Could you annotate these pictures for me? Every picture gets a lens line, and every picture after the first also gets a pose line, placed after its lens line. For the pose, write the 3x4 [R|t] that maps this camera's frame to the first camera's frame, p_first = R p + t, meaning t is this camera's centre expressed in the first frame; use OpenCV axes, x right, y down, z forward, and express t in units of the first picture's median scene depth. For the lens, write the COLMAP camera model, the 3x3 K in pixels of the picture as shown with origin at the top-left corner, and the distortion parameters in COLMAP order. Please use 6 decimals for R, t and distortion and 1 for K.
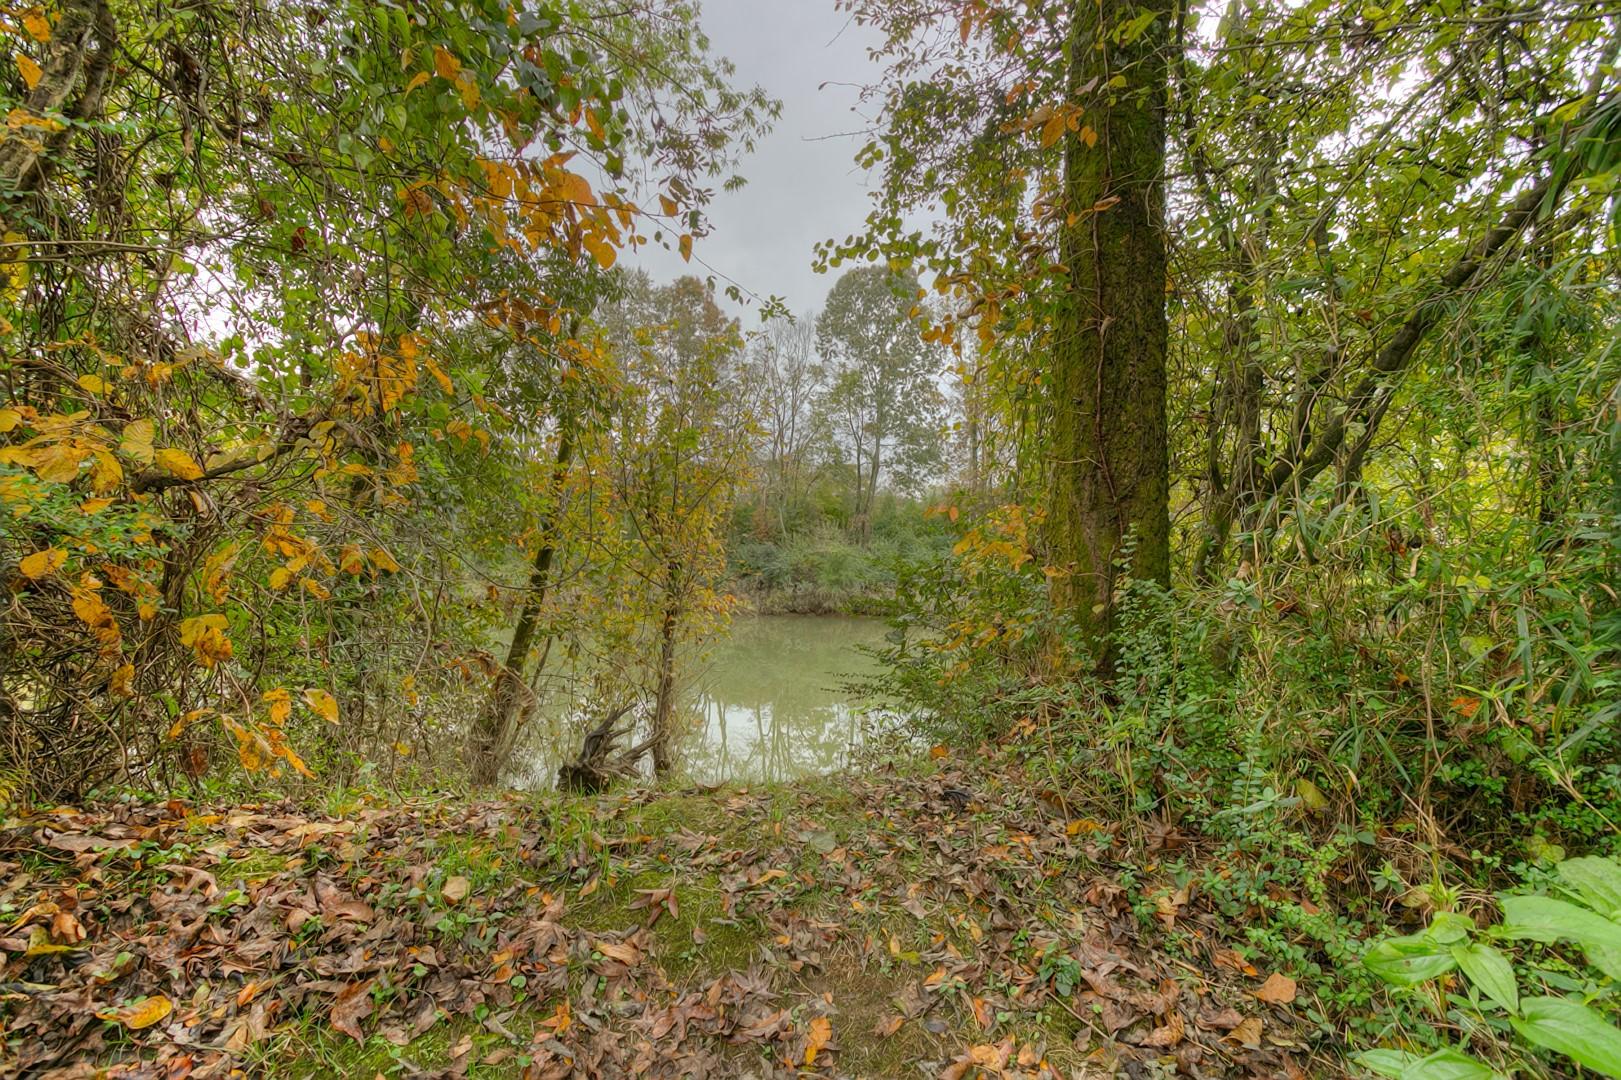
lens RADIAL K [[800.0, 0, 756.7], [0, 800.0, 550.4], [0, 0, 1]] dist [-0.014678, 0.005188]
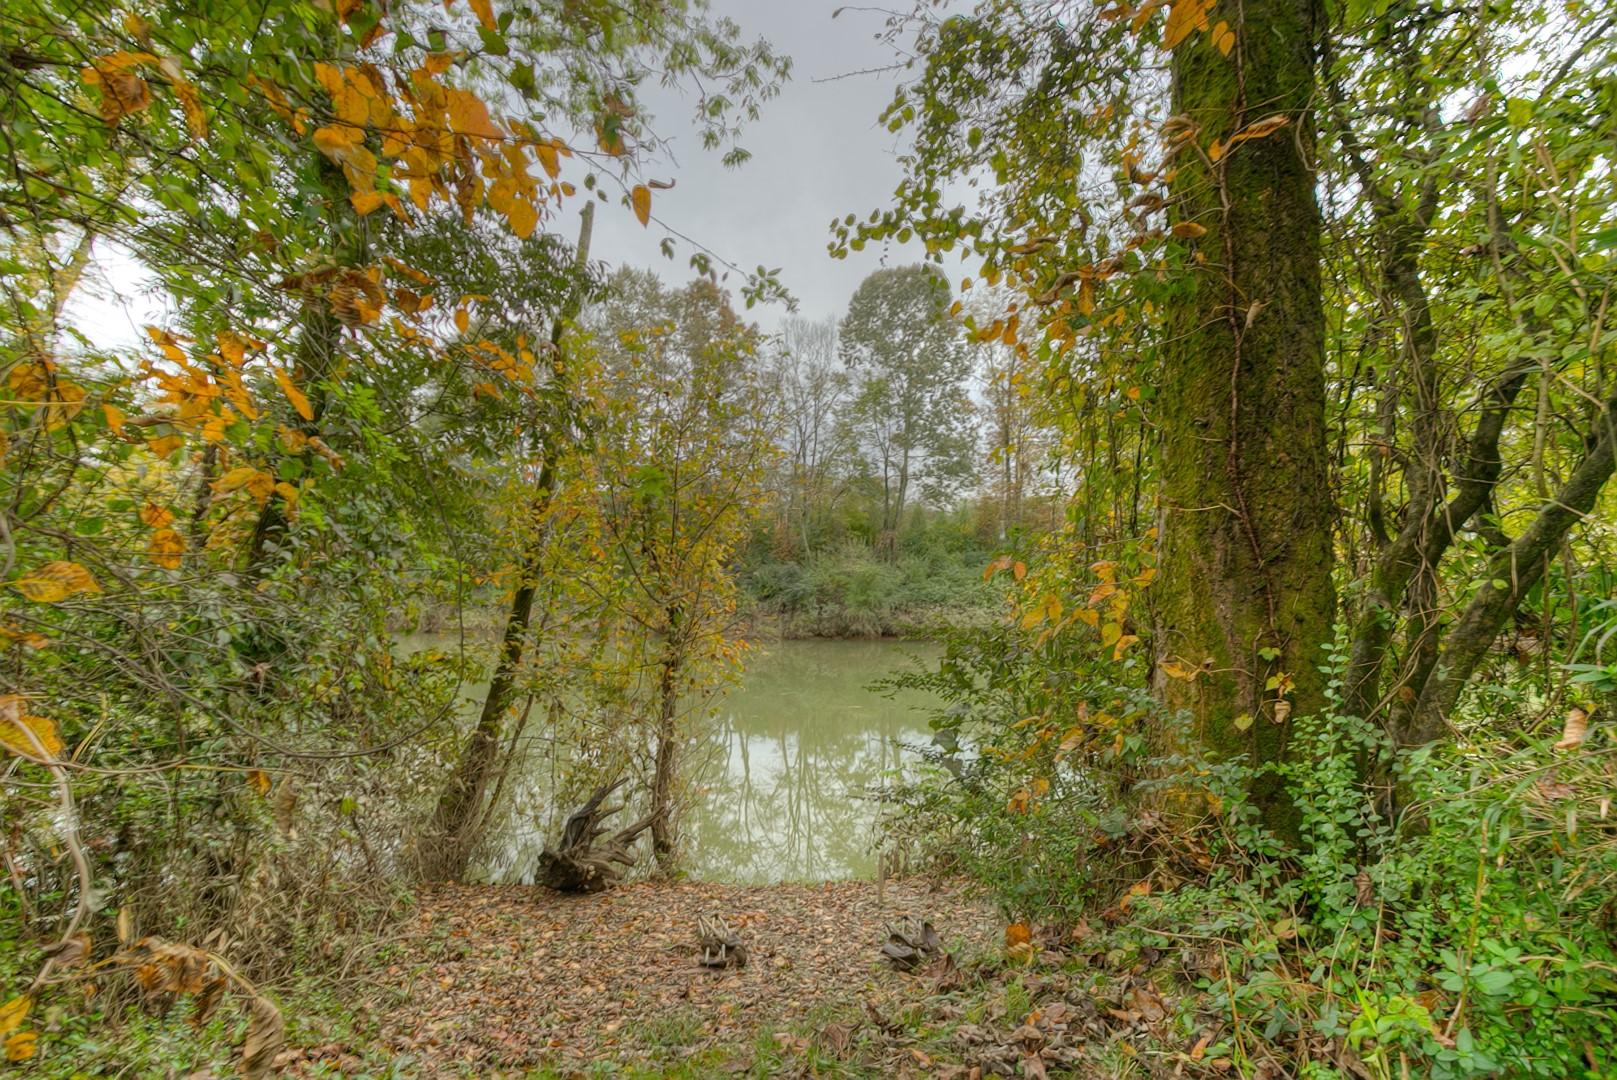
lens RADIAL K [[798.0, 0, 812.0], [0, 798.0, 540.2], [0, 0, 1]] dist [-0.014678, 0.005188]
pose [[0.999308, -0.013260, 0.034755, 0.014999], [0.013993, 0.999683, -0.020927, -0.034707], [-0.034467, 0.021398, 0.999177, 0.148677]]
